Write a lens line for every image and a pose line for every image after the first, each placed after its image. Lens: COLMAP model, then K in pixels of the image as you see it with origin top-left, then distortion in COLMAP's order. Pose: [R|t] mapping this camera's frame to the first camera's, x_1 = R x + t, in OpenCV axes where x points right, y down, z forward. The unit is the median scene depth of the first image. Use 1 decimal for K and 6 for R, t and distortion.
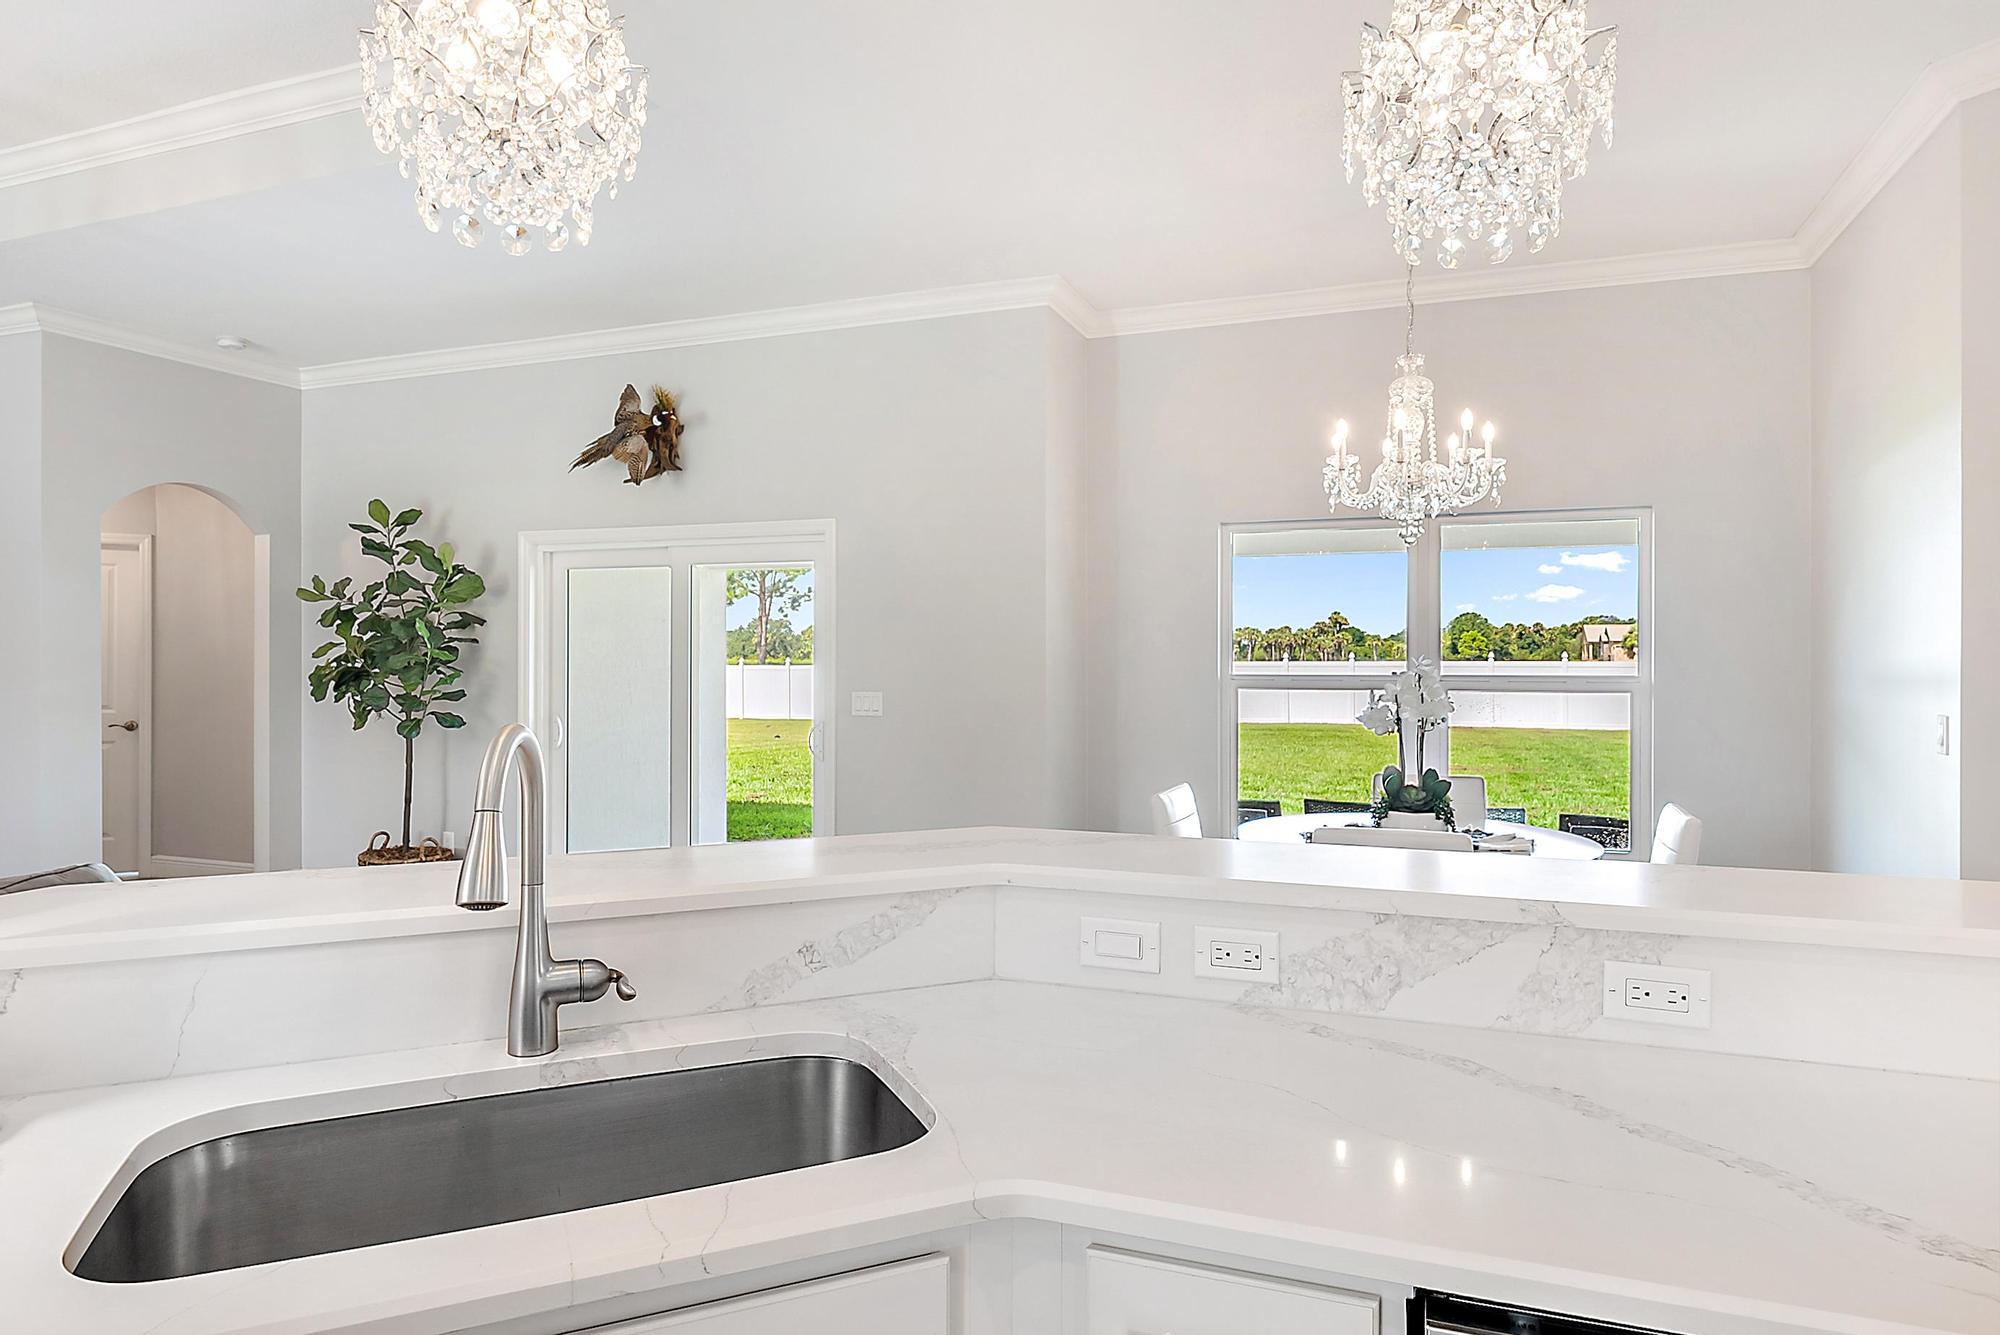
lens RADIAL K [[1179.2, 0, 997.8], [0, 1179.2, 655.4], [0, 0, 1]] dist [-0.002659, -0.002371]
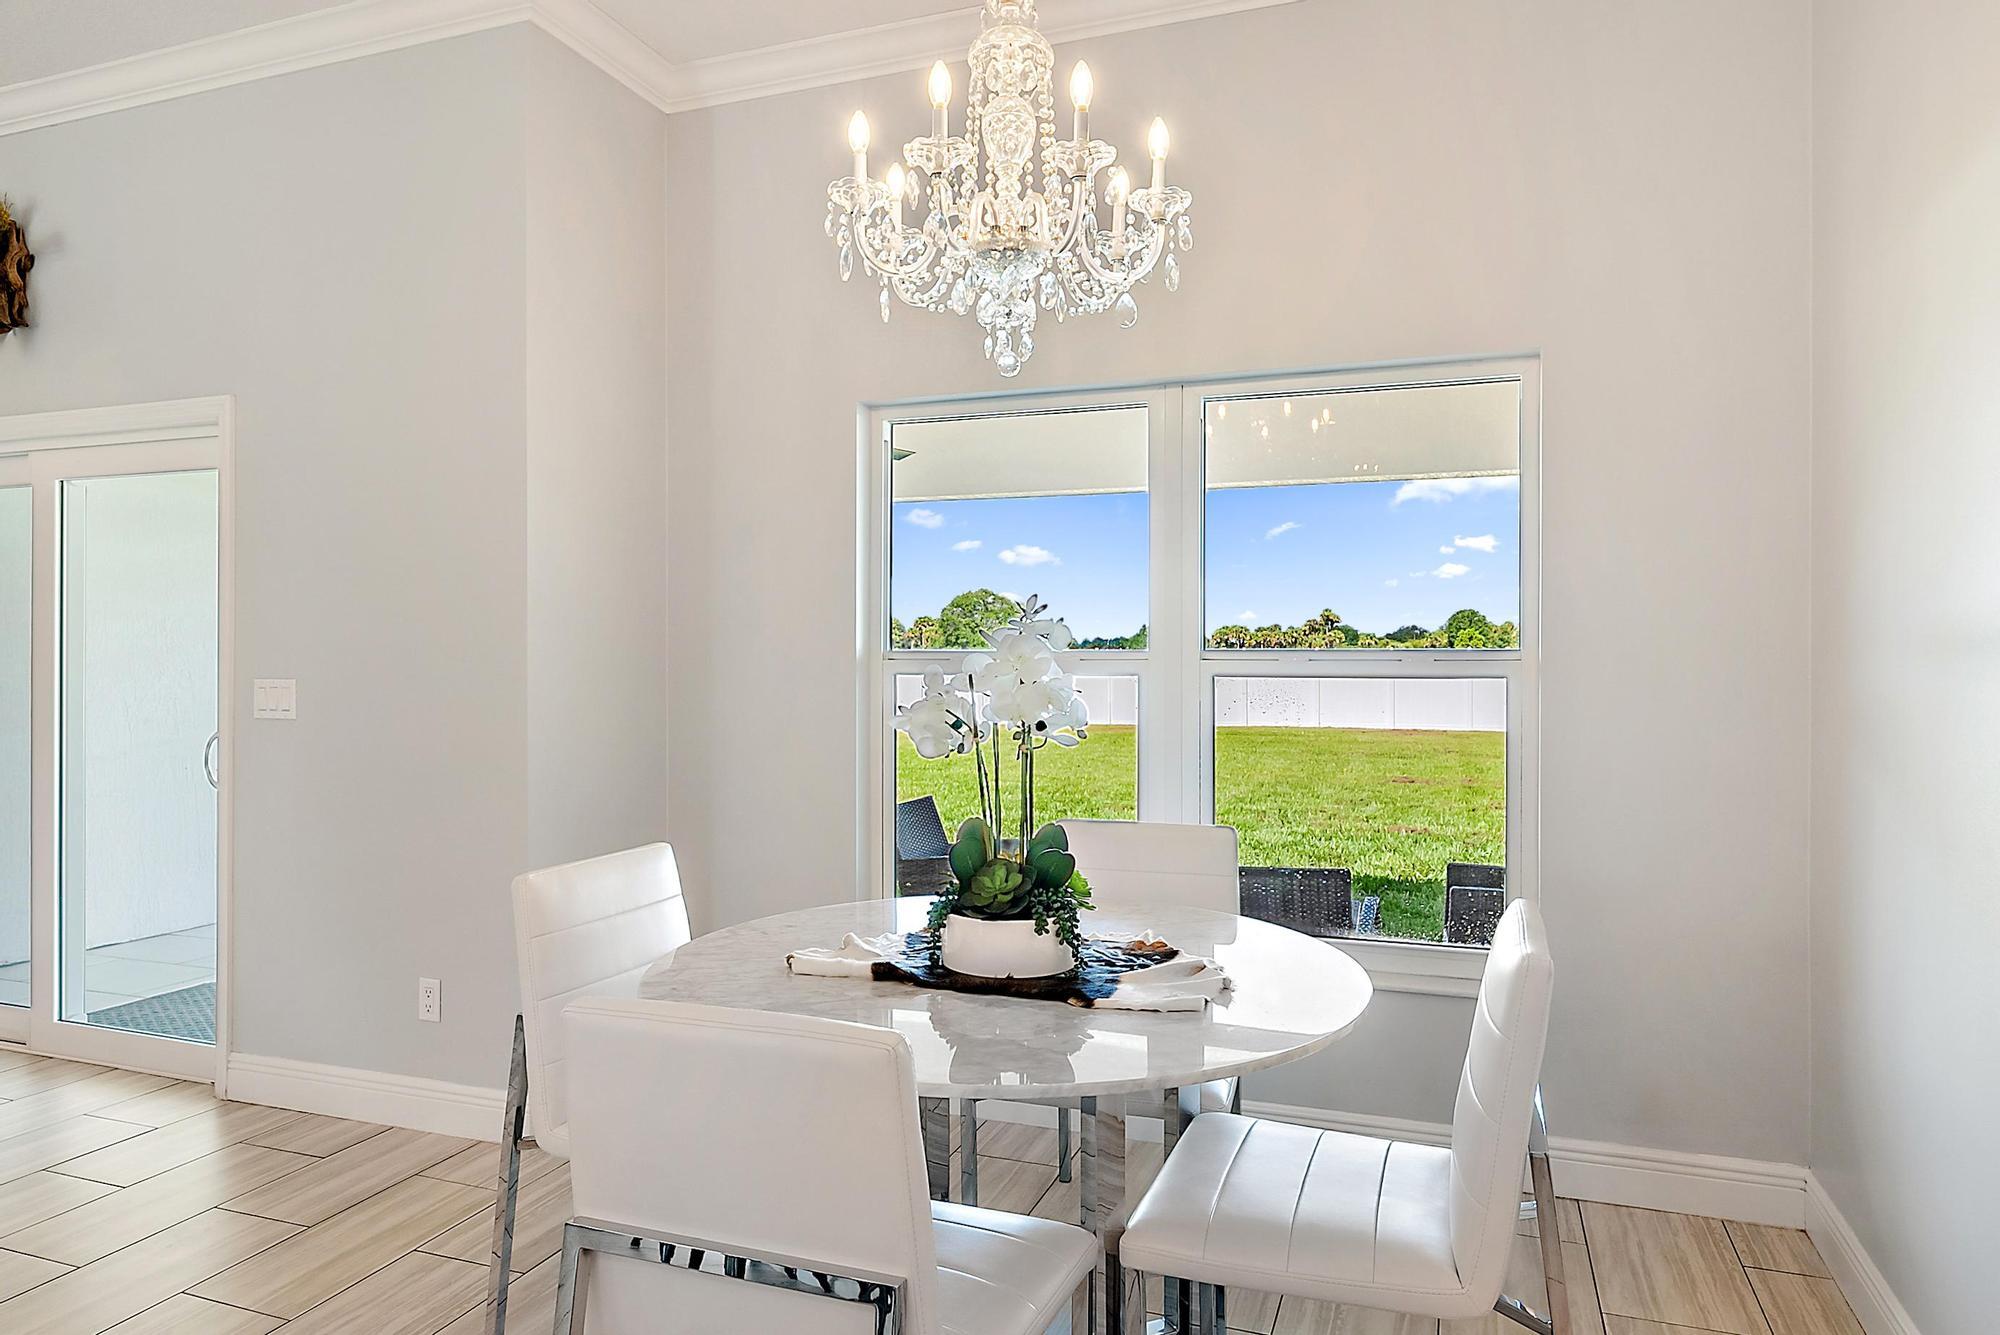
lens RADIAL K [[1236.6, 0, 997.0], [0, 1236.6, 656.8], [0, 0, 1]] dist [0.002342, -0.000529]
pose [[0.999894, -0.001777, 0.014481, 0.230931], [0.001764, 0.999998, 0.000878, 0.017336], [-0.014483, -0.000853, 0.999895, 0.328785]]
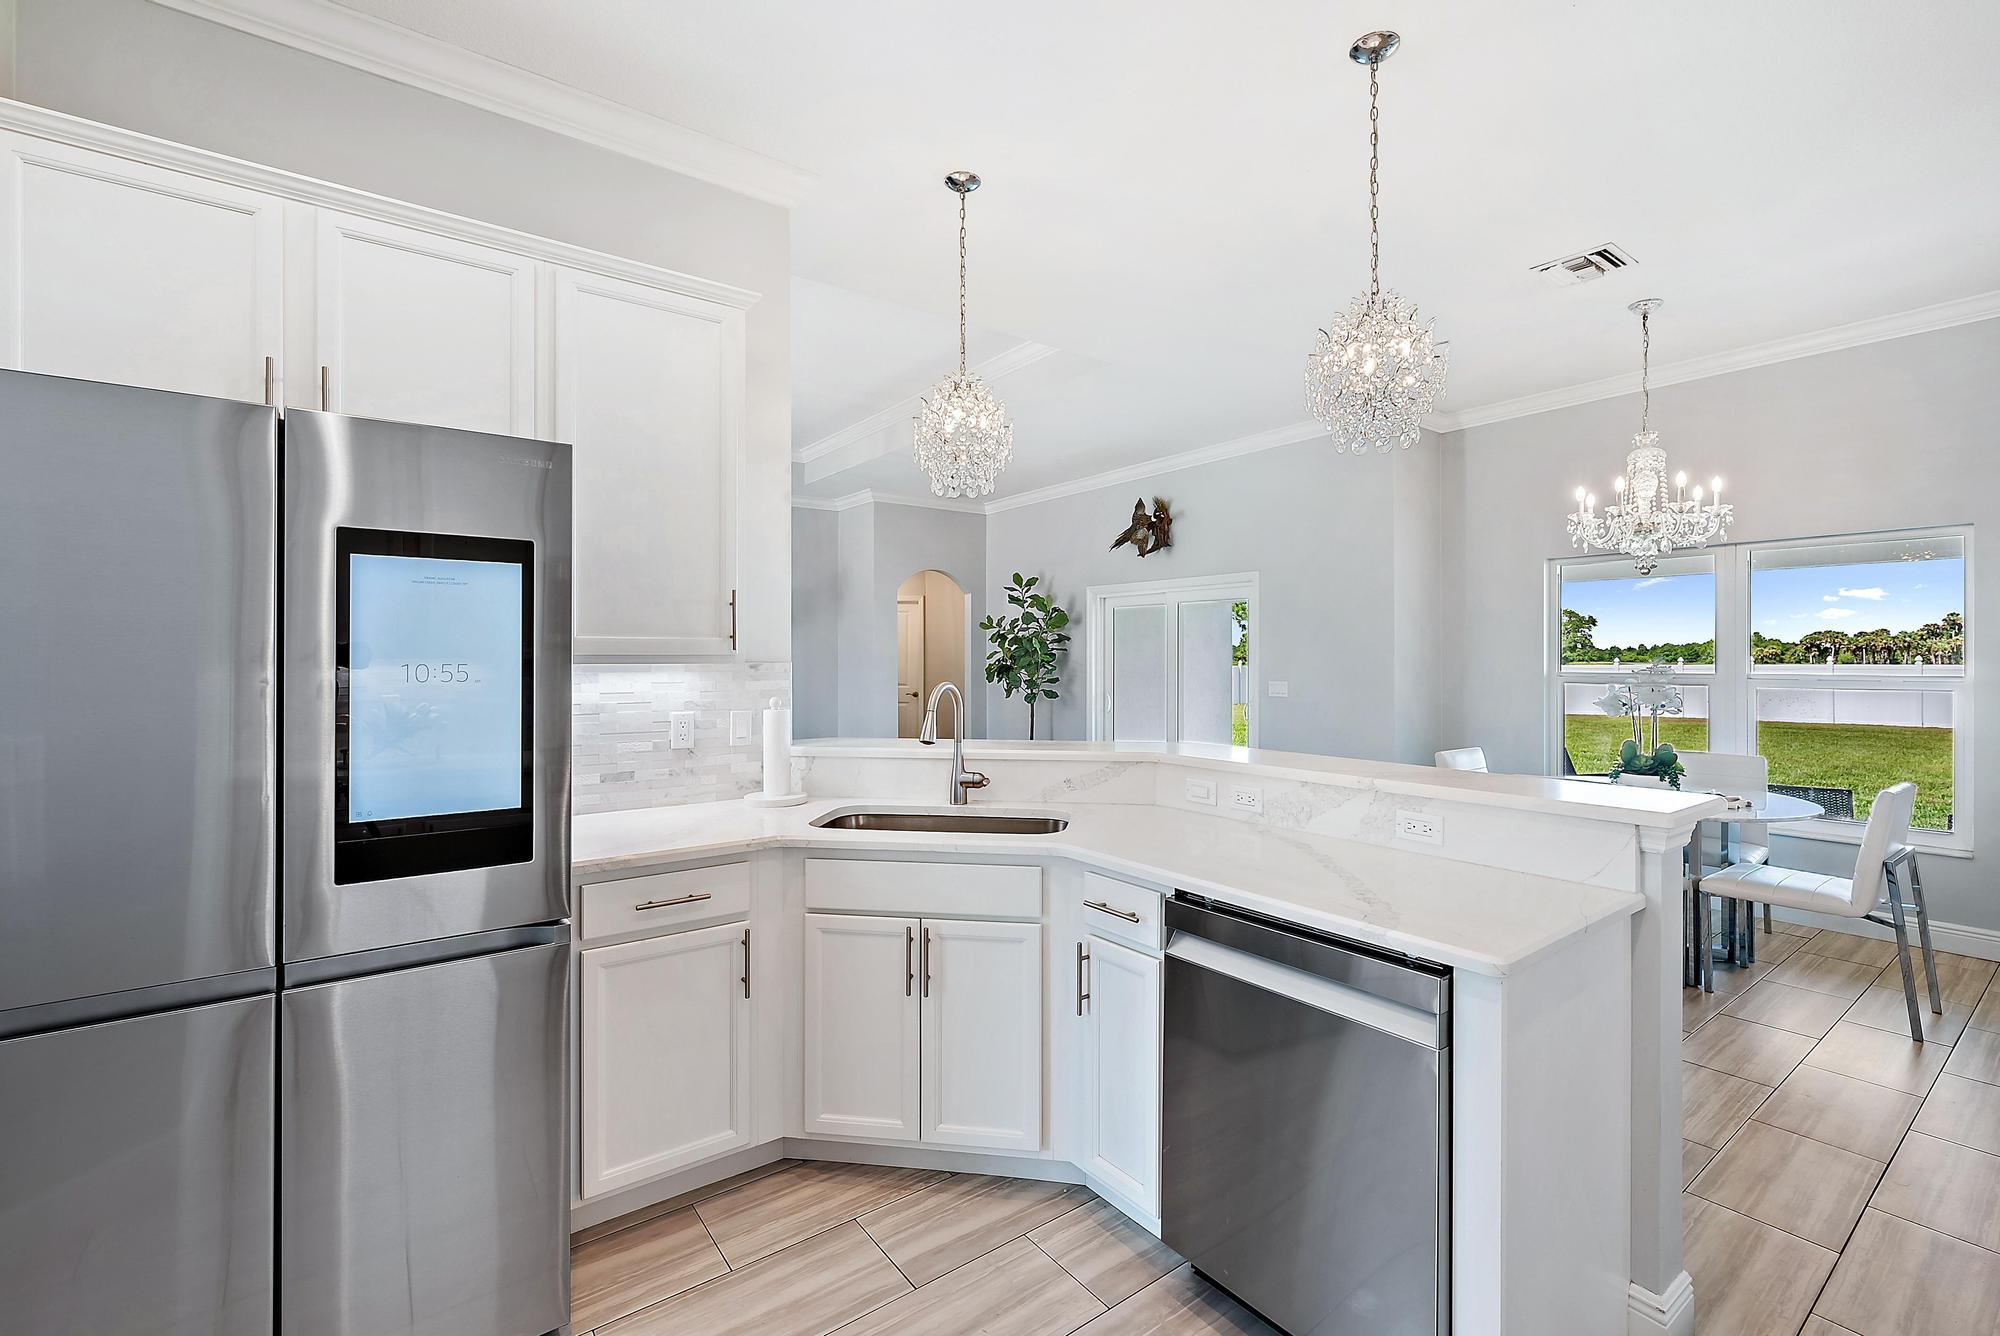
lens RADIAL K [[858.5, 0, 1005.6], [0, 858.5, 653.2], [0, 0, 1]] dist [-0.002226, -0.000059]
pose [[0.846131, -0.003076, -0.532966, 0.173959], [-0.000158, 0.999982, -0.006023, 0.000405], [0.532975, 0.005181, 0.846115, -0.141817]]
